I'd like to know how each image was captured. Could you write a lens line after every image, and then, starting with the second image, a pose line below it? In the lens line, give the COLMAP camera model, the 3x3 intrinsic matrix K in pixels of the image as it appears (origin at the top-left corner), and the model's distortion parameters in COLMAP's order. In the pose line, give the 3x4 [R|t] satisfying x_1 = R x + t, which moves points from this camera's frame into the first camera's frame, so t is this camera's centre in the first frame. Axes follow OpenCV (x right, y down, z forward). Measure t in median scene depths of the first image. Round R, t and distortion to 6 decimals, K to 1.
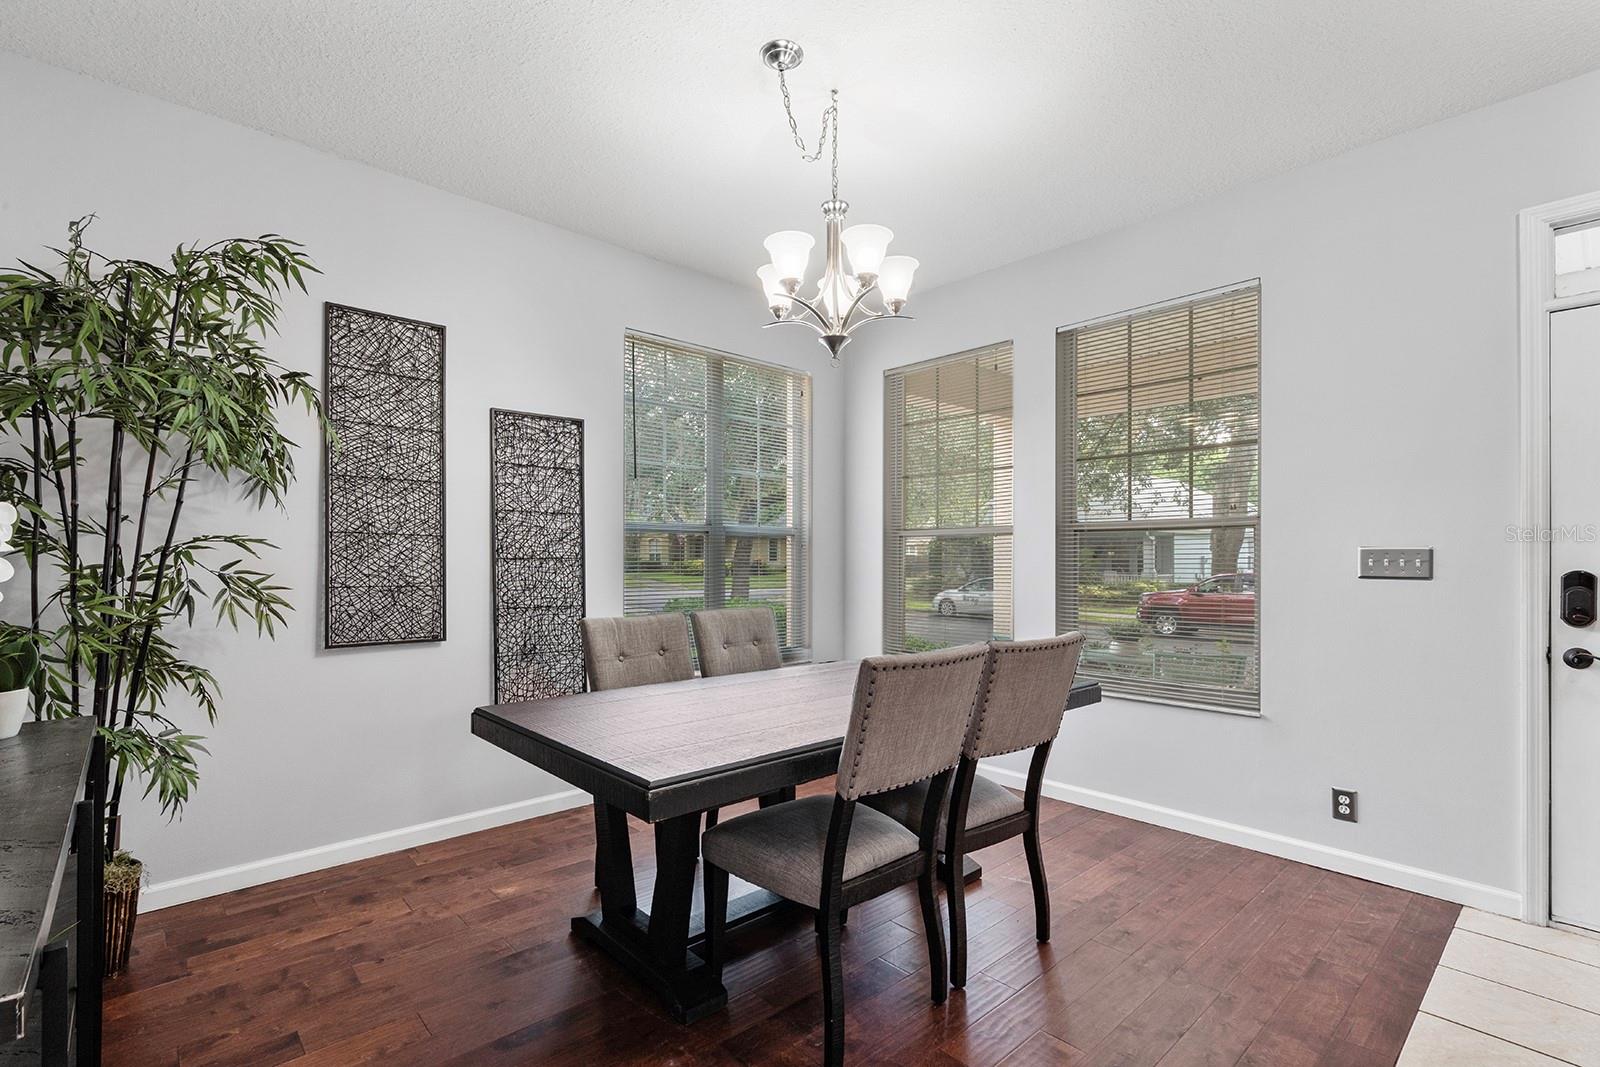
lens RADIAL K [[732.0, 0, 786.7], [0, 732.0, 556.8], [0, 0, 1]] dist [-0.004450, 0.002509]
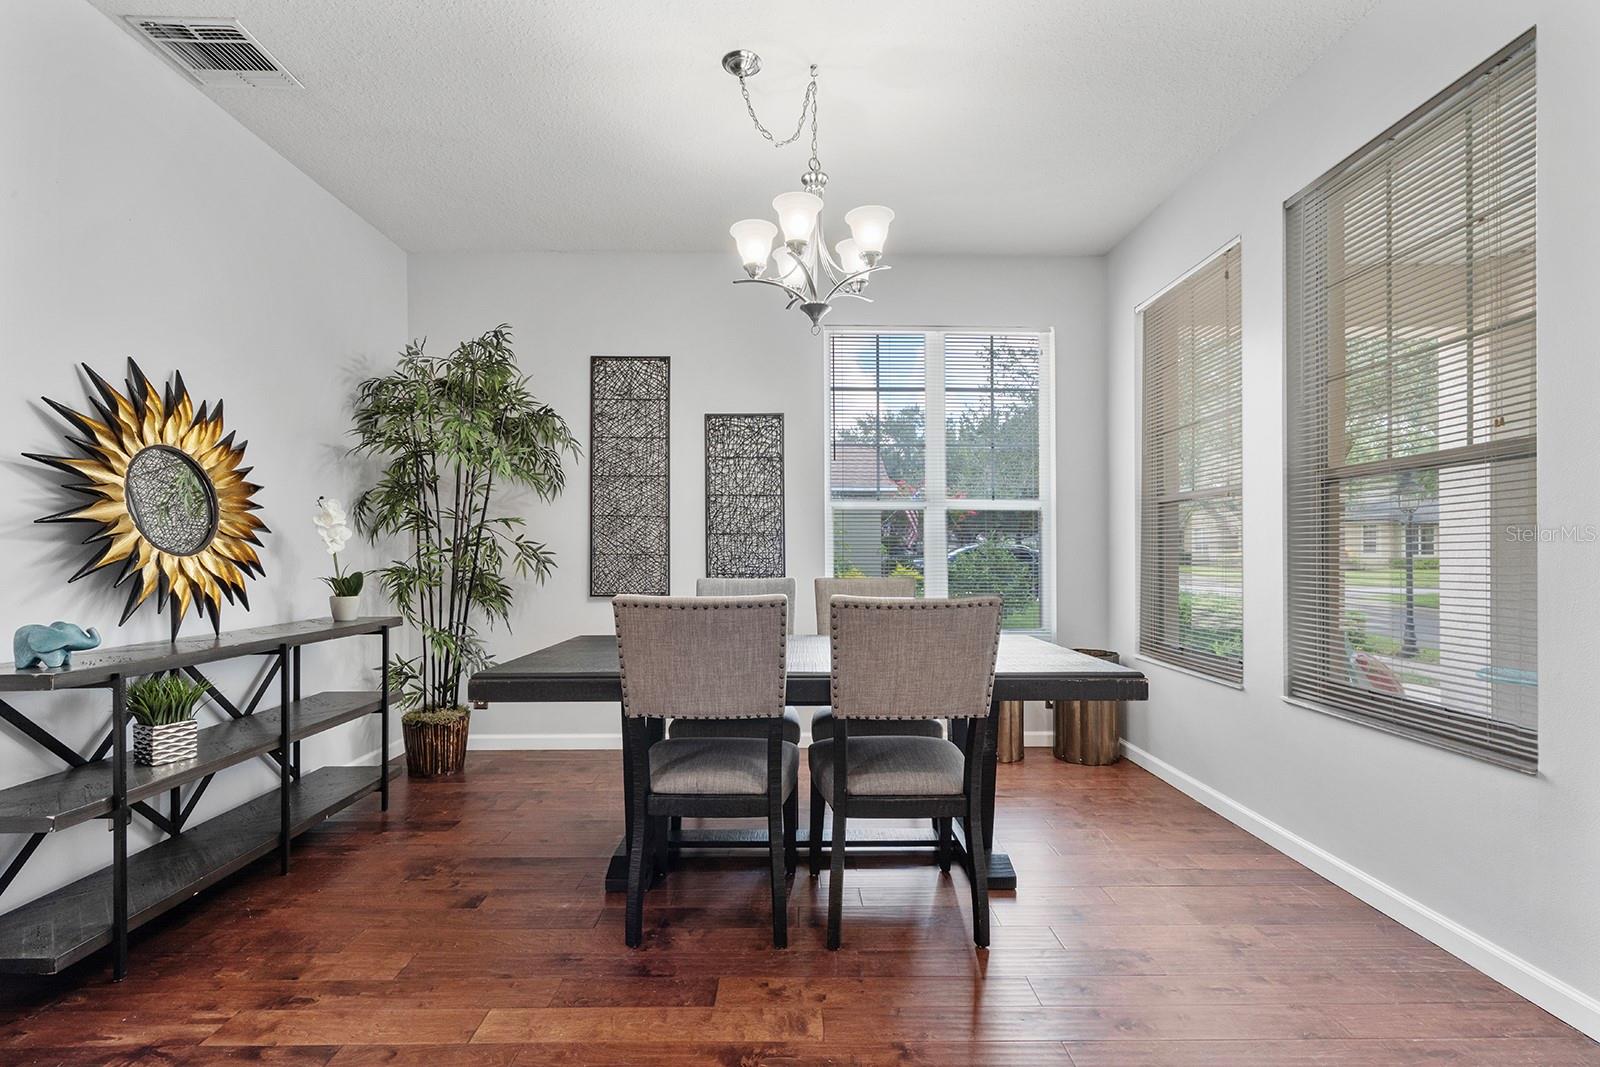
lens RADIAL K [[732.0, 0, 795.4], [0, 732.0, 553.4], [0, 0, 1]] dist [-0.004450, 0.002509]
pose [[0.754750, -0.001738, -0.656010, 0.684830], [0.005735, 0.999976, 0.003949, 0.040684], [0.655987, -0.006743, 0.754742, 0.193779]]
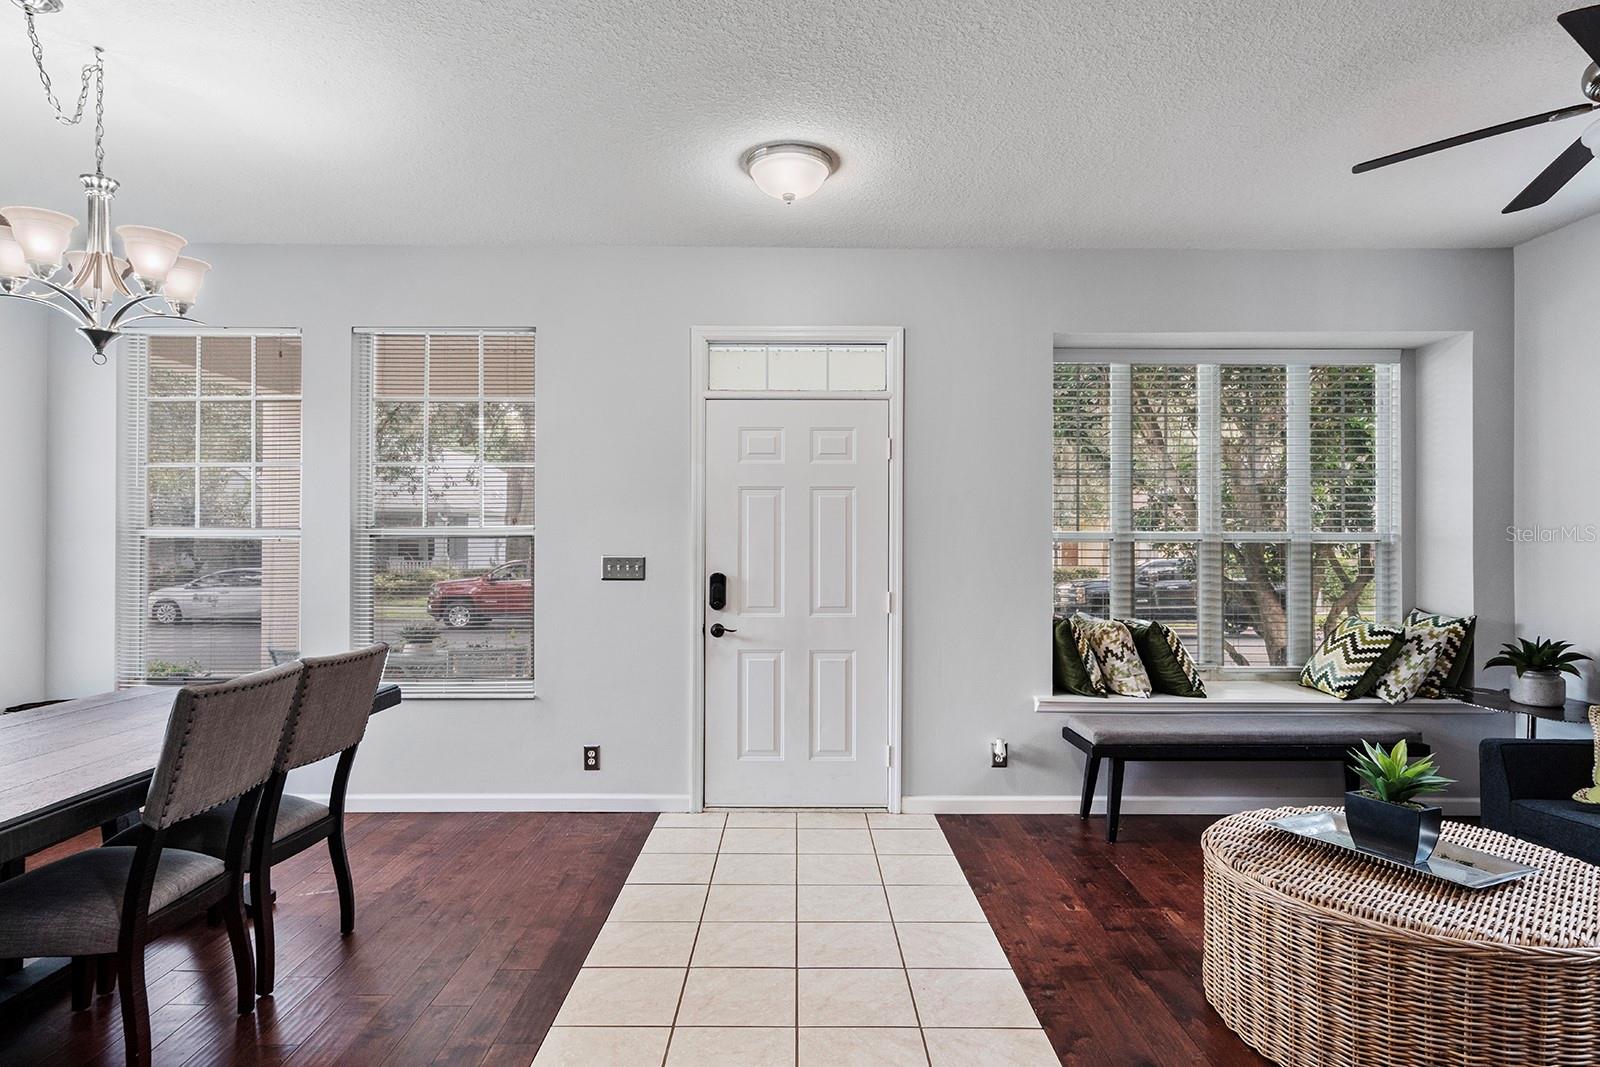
lens RADIAL K [[888.5, 0, 802.9], [0, 888.5, 536.1], [0, 0, 1]] dist [0.012393, -0.002934]
pose [[0.662350, 0.002555, 0.749191, -0.173666], [-0.003933, 0.999992, 0.000066, -0.054330], [-0.749185, -0.002990, 0.662354, -0.336264]]
